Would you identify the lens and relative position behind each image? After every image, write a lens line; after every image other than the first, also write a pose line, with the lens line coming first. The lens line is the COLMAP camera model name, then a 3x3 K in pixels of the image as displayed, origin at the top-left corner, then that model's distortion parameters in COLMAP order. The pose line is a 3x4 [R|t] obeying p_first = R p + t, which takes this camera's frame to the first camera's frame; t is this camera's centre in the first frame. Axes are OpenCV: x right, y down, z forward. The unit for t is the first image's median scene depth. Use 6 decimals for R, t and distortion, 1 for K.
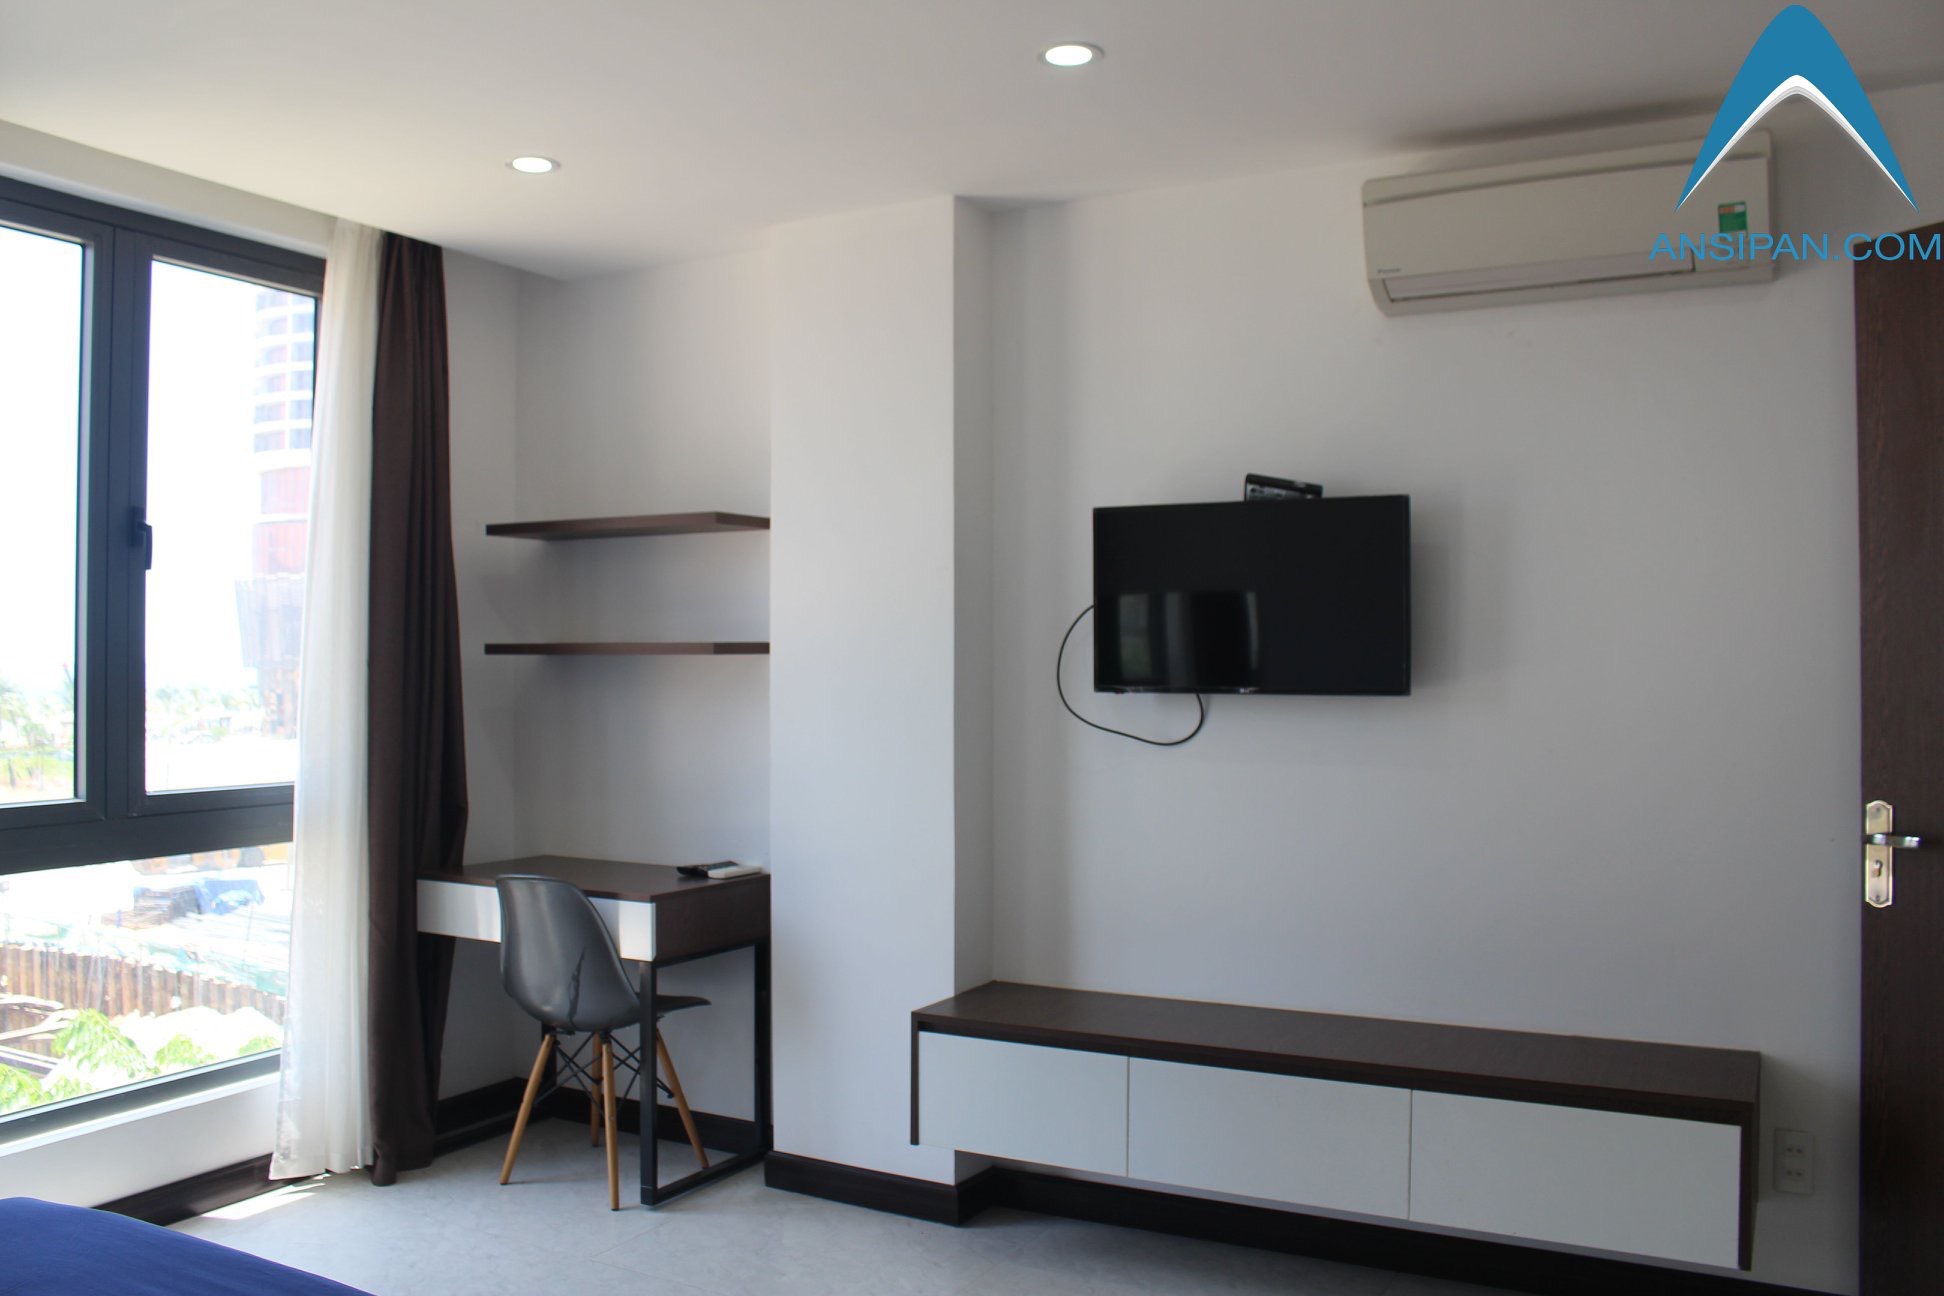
lens RADIAL K [[1636.7, 0, 971.3], [0, 1636.7, 638.3], [0, 0, 1]] dist [-0.056355, 0.001524]
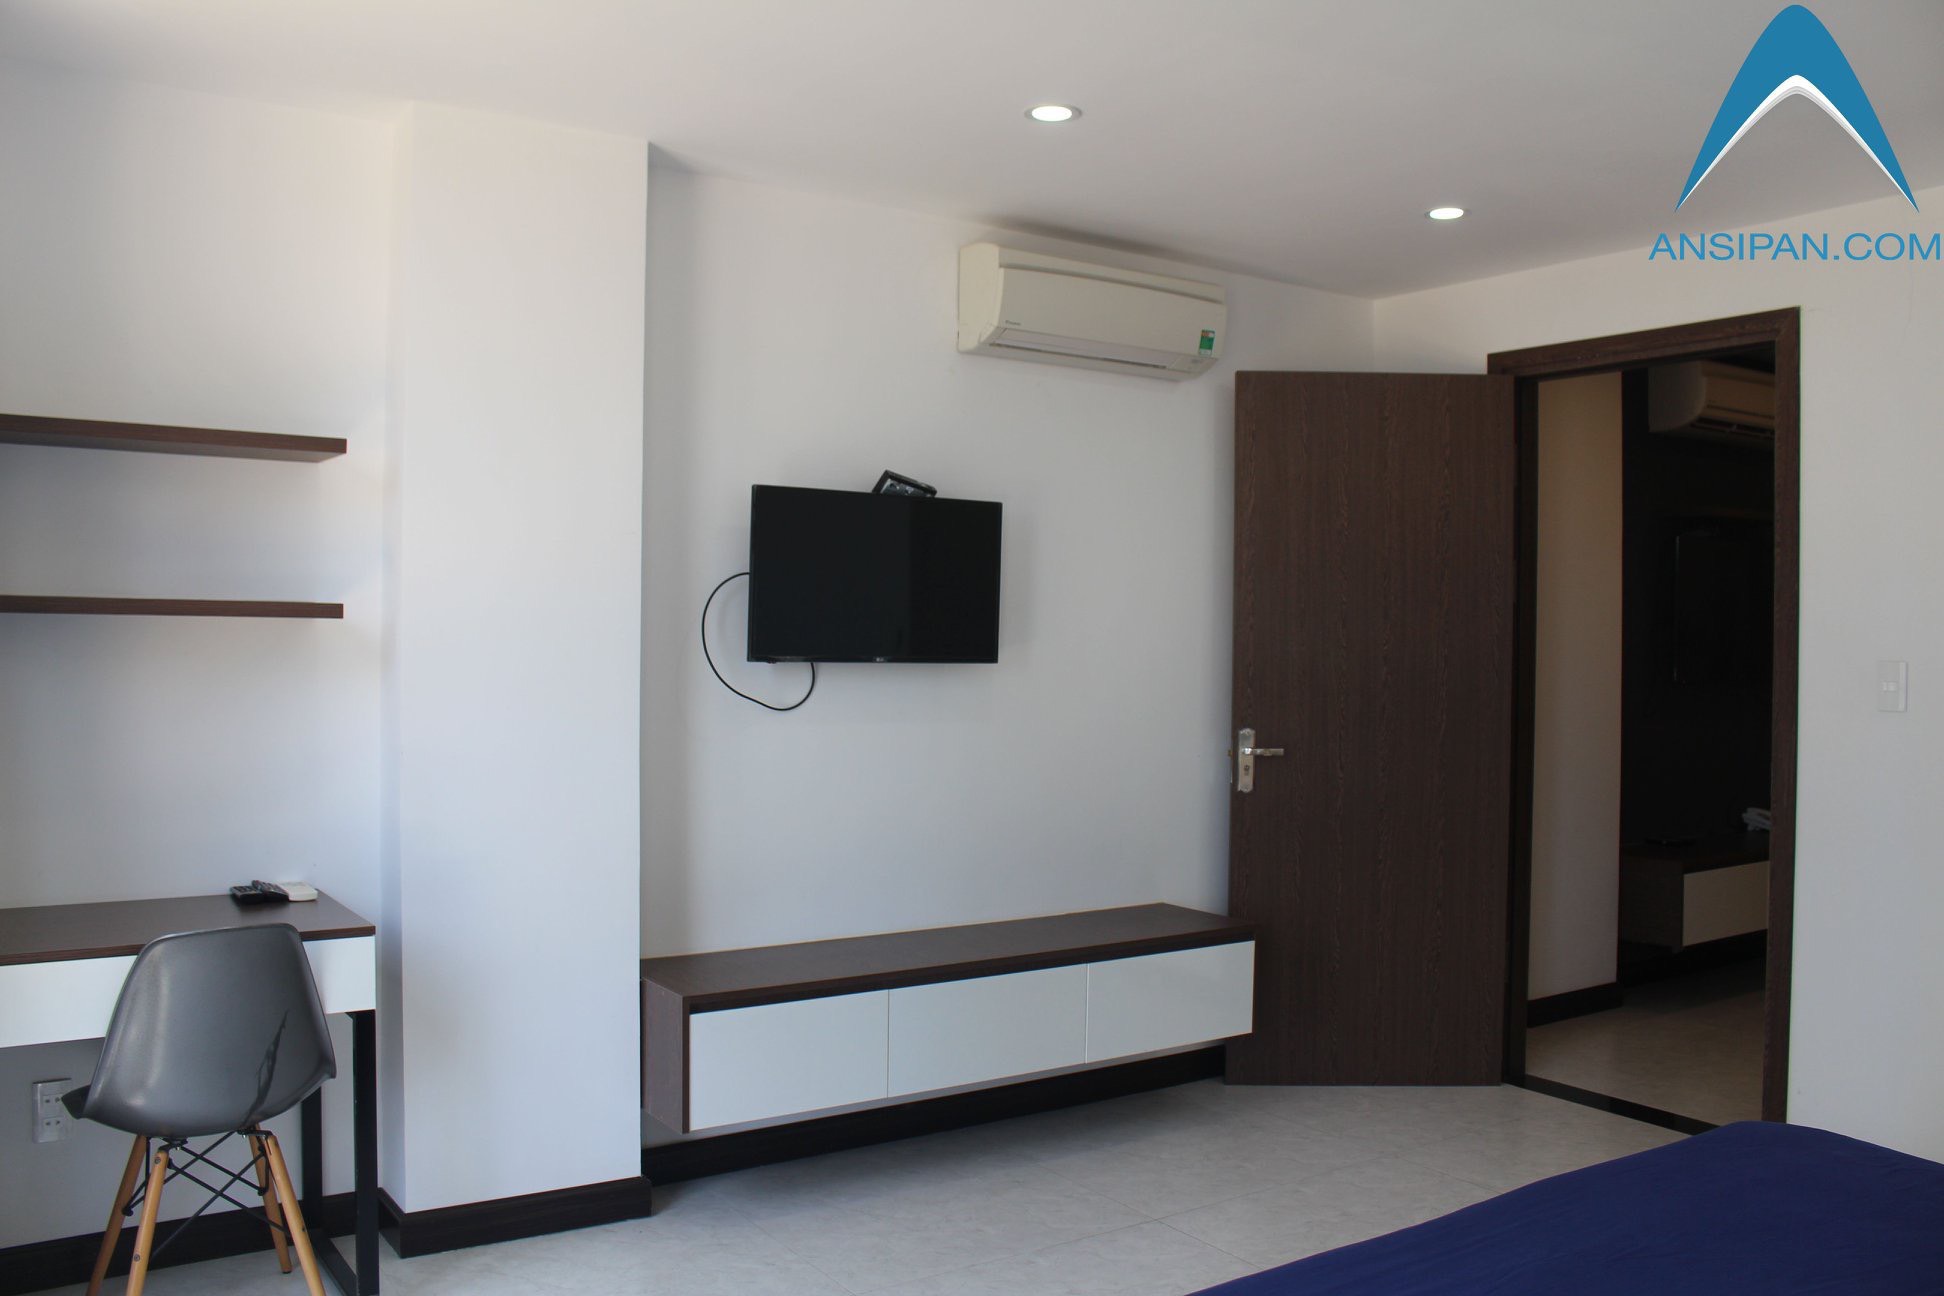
lens RADIAL K [[1596.2, 0, 972.0], [0, 1596.2, 648.0], [0, 0, 1]] dist [0.006049, -0.106023]
pose [[0.468483, -0.002701, 0.883468, -0.762823], [-0.028718, 0.999420, 0.018284, 0.001582], [-0.883006, -0.033937, 0.468134, 0.403474]]
